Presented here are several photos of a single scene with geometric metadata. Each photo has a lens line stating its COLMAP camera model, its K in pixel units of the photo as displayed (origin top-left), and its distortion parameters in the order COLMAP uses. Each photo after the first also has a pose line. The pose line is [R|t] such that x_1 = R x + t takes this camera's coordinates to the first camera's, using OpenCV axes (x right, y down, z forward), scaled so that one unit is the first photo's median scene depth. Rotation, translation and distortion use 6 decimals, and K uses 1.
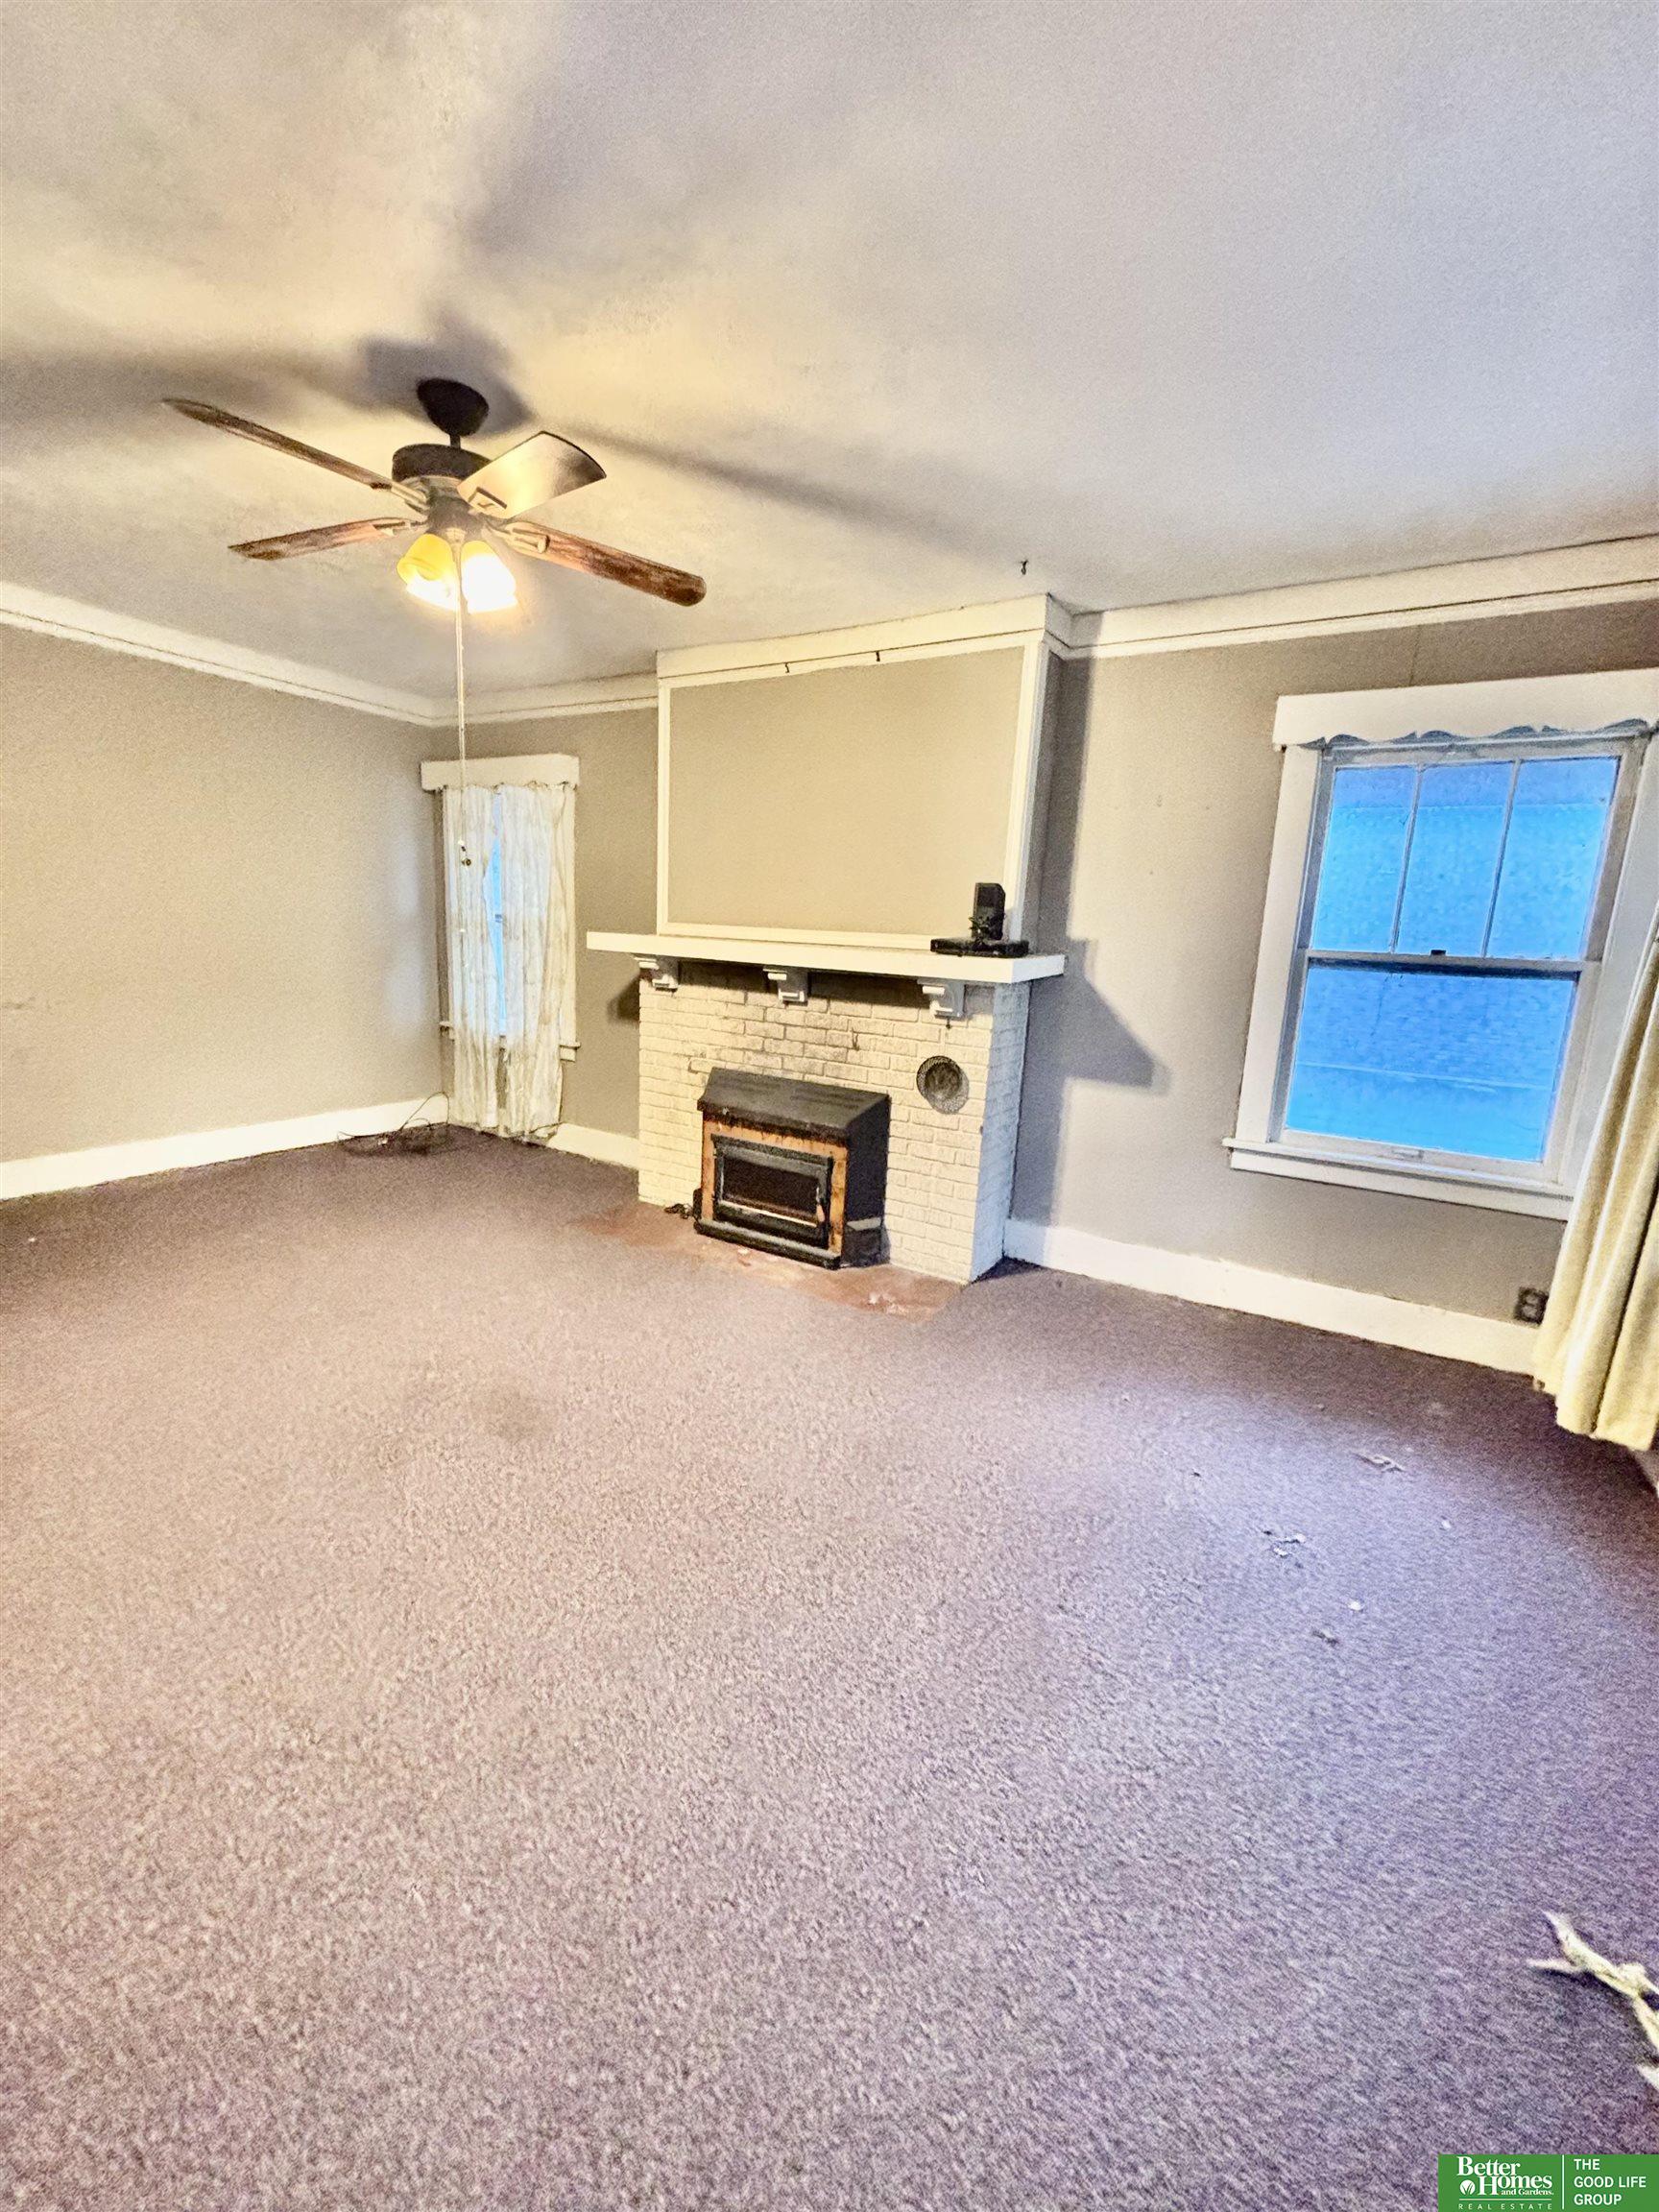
lens RADIAL K [[889.9, 0, 841.7], [0, 889.9, 1106.5], [0, 0, 1]] dist [0.000049, -0.000065]
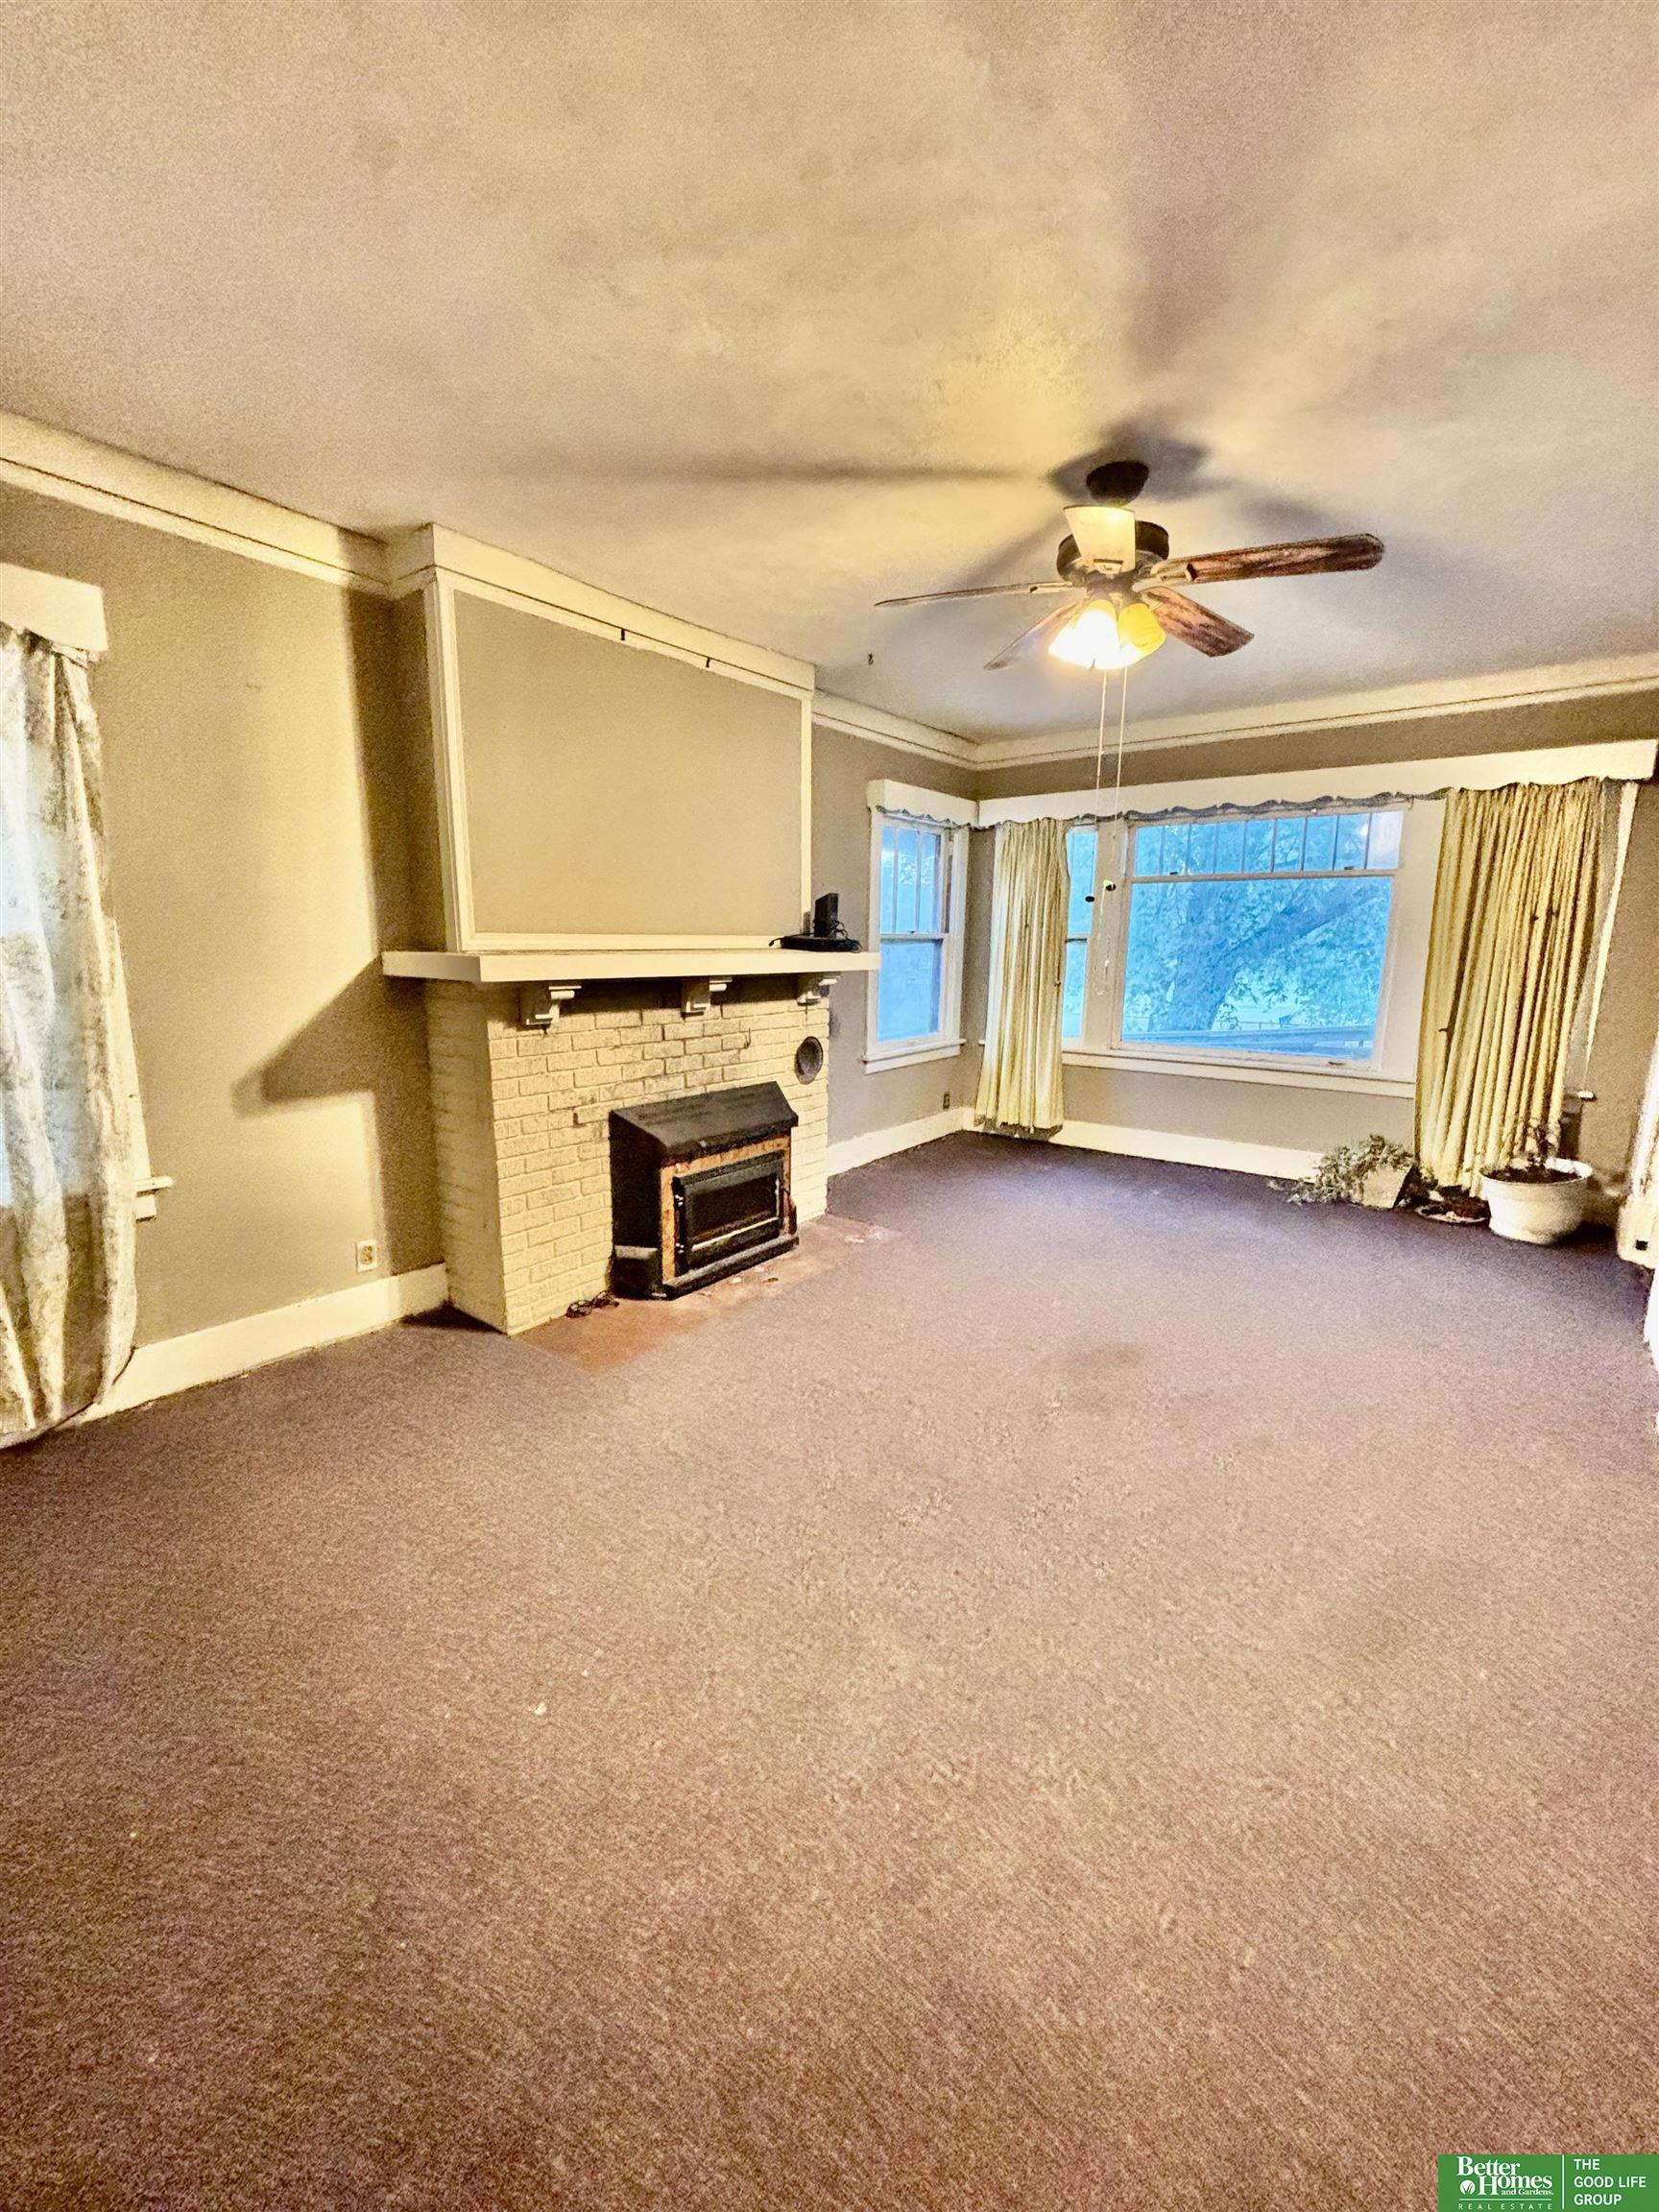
lens RADIAL K [[889.9, 0, 841.8], [0, 889.9, 1102.8], [0, 0, 1]] dist [0.000049, -0.000065]
pose [[0.123345, -0.234579, 0.964240, -0.958027], [0.189100, 0.959411, 0.209215, -0.192778], [-0.974180, 0.156532, 0.162697, 0.708389]]
